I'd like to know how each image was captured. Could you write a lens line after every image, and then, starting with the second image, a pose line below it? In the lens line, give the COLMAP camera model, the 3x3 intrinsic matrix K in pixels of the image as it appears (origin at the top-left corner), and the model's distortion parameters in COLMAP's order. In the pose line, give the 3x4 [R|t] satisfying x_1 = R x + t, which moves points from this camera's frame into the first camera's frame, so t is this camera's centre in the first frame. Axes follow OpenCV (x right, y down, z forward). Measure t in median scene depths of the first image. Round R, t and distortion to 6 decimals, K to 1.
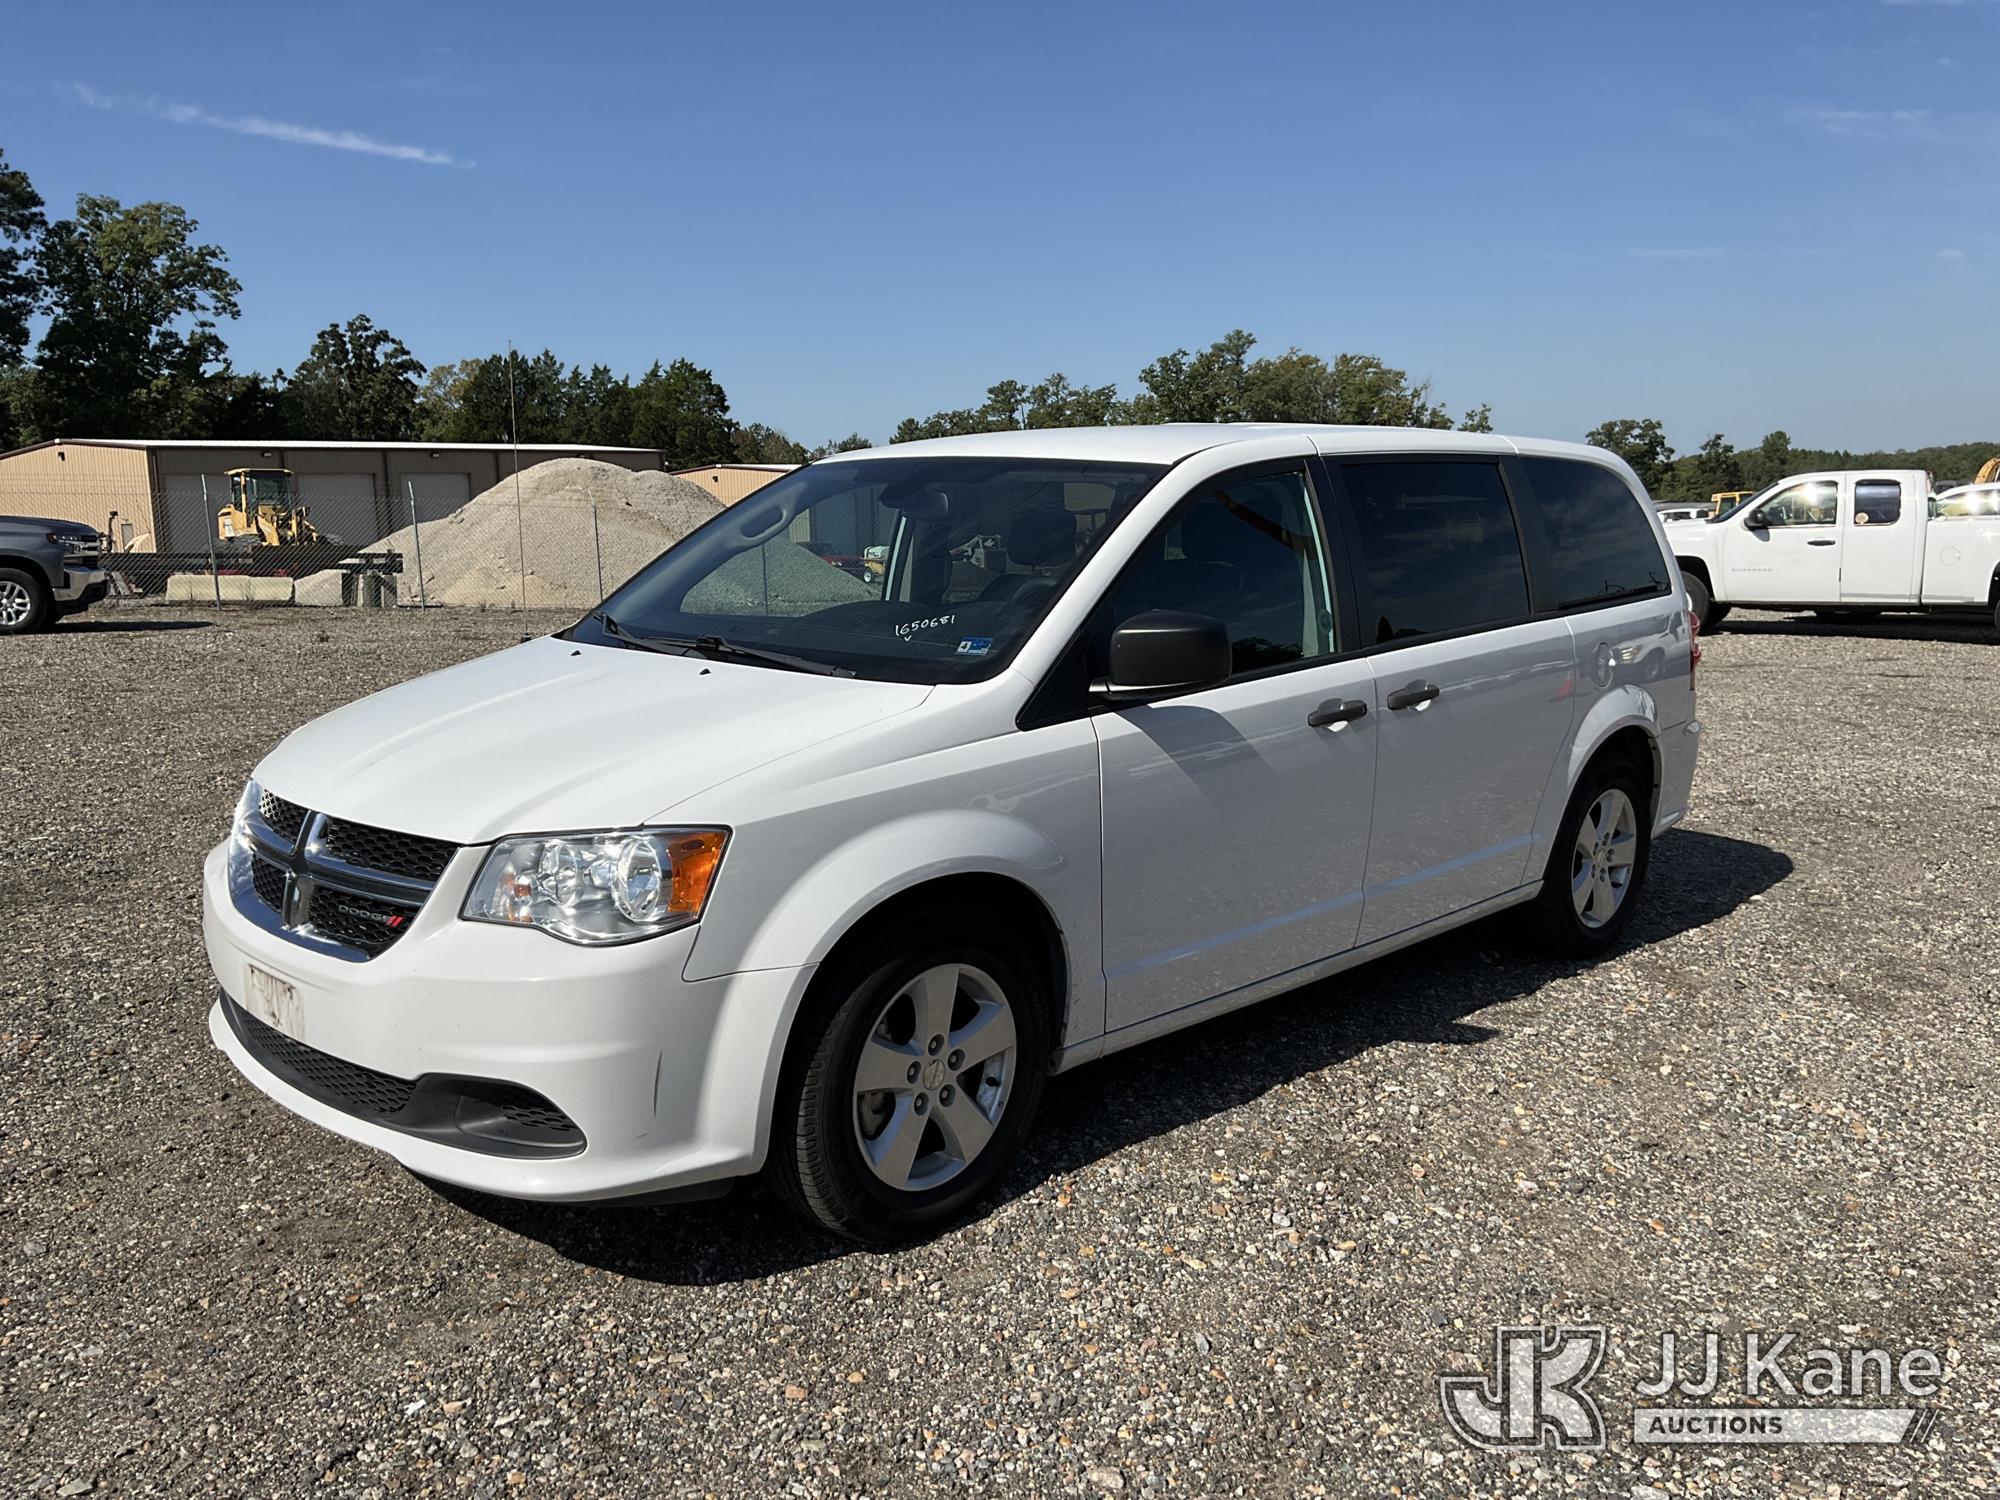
lens RADIAL K [[1415.5, 0, 1054.2], [0, 1415.5, 746.3], [0, 0, 1]] dist [0.058634, -0.091615]
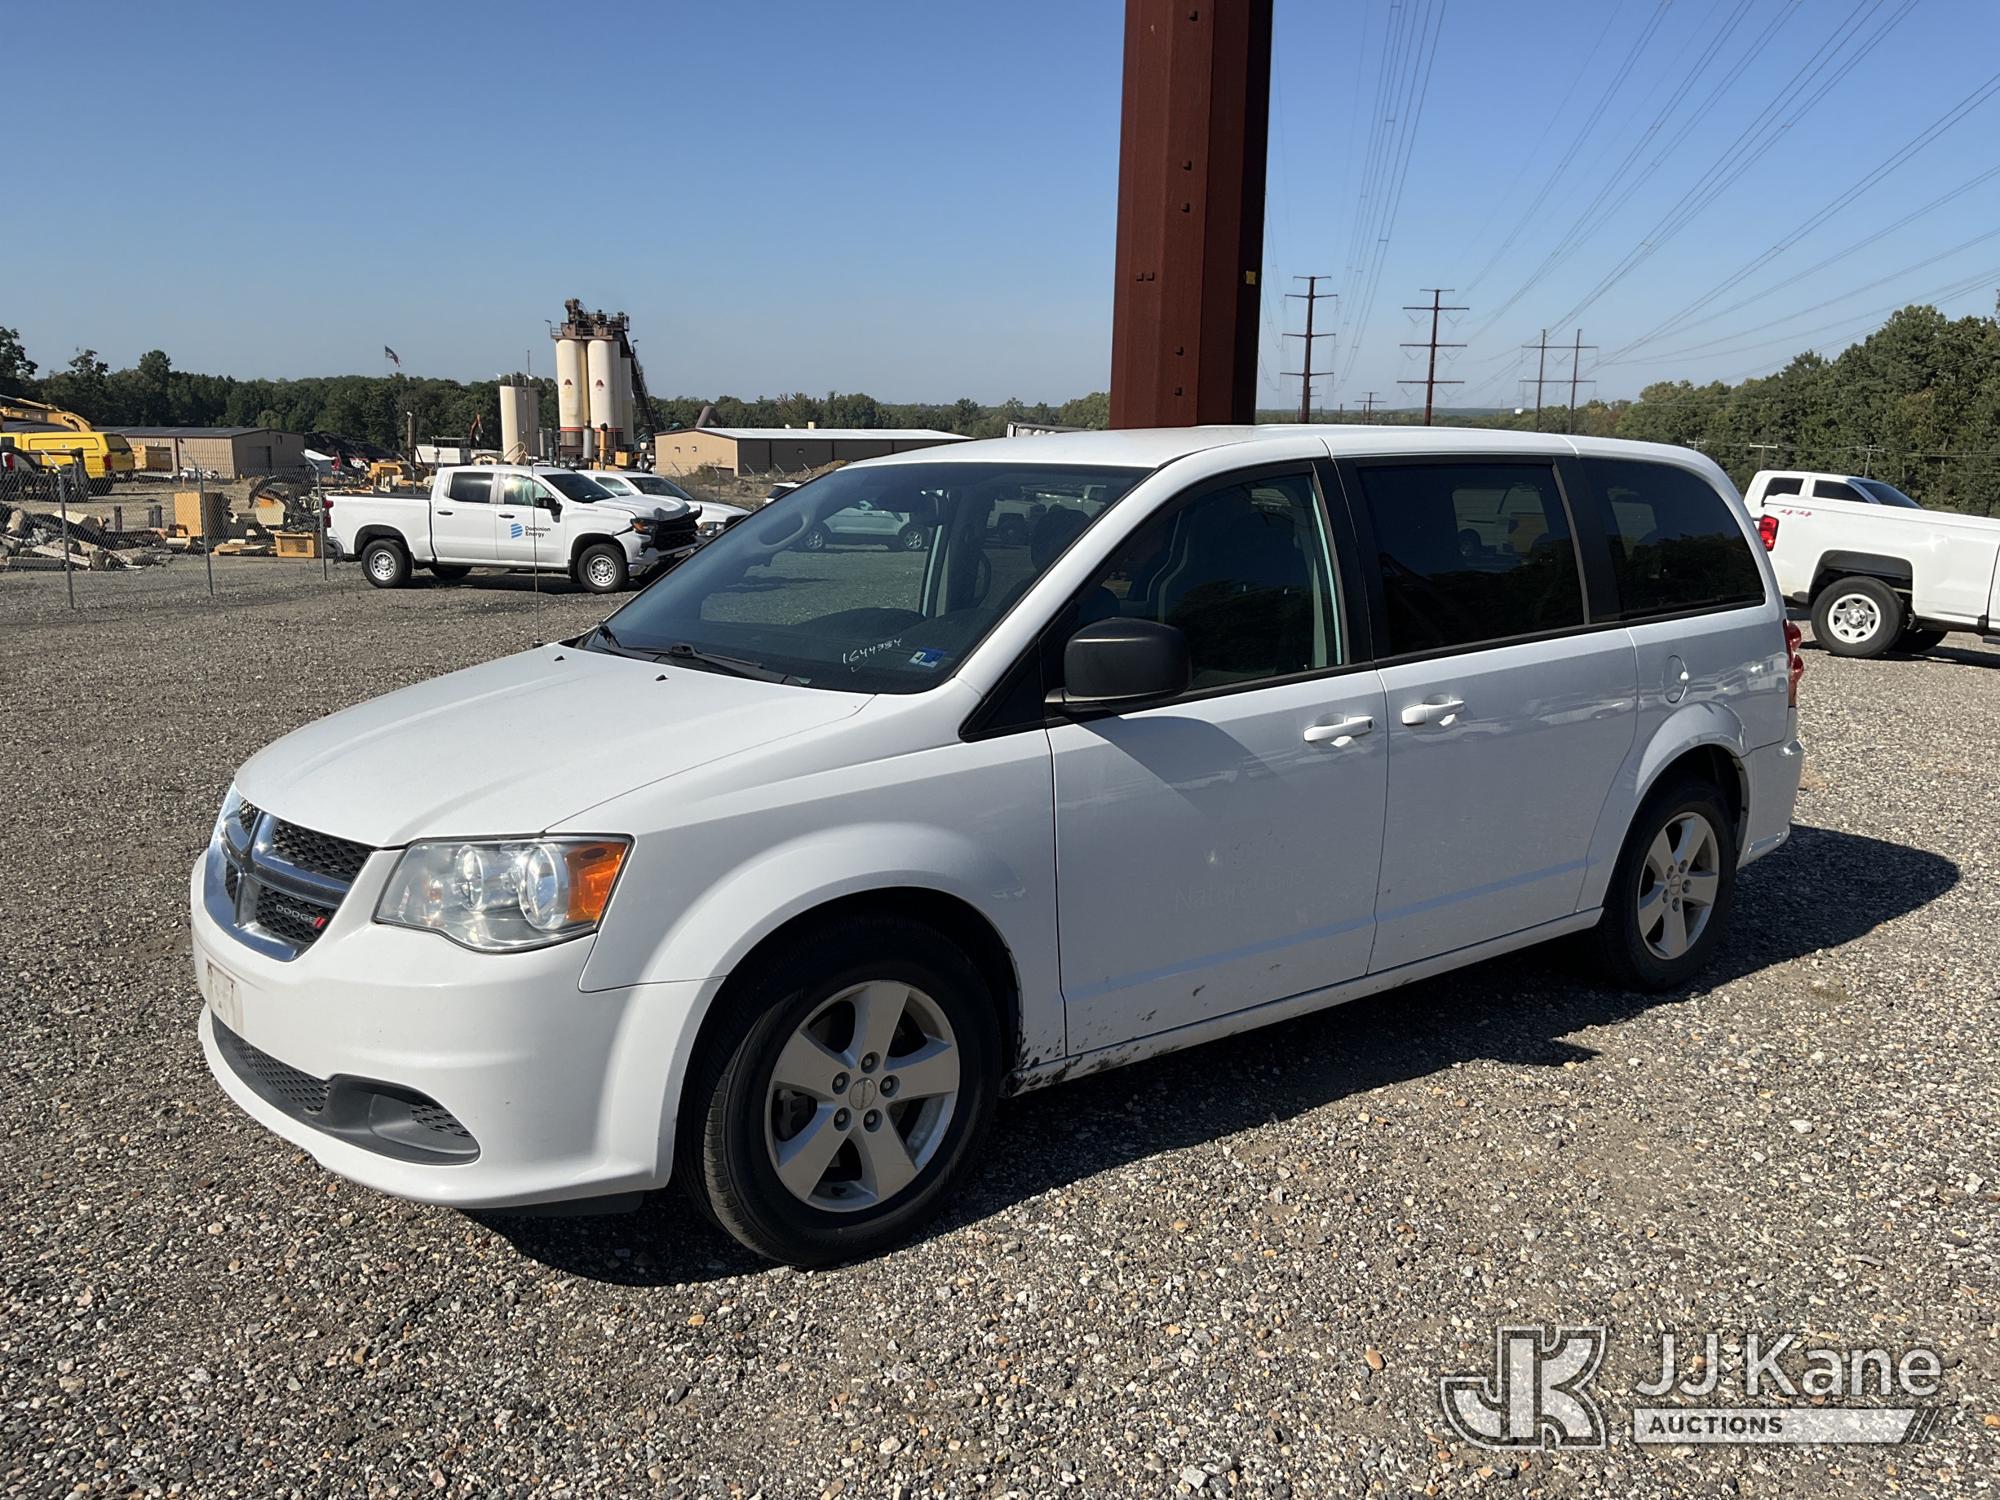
lens RADIAL K [[1415.5, 0, 1054.2], [0, 1415.5, 746.3], [0, 0, 1]] dist [0.058634, -0.091615]
pose [[0.994552, 0.013262, -0.103395, 0.146406], [-0.014051, 0.999877, -0.006912, -0.001917], [0.103290, 0.008327, 0.994616, 0.044560]]
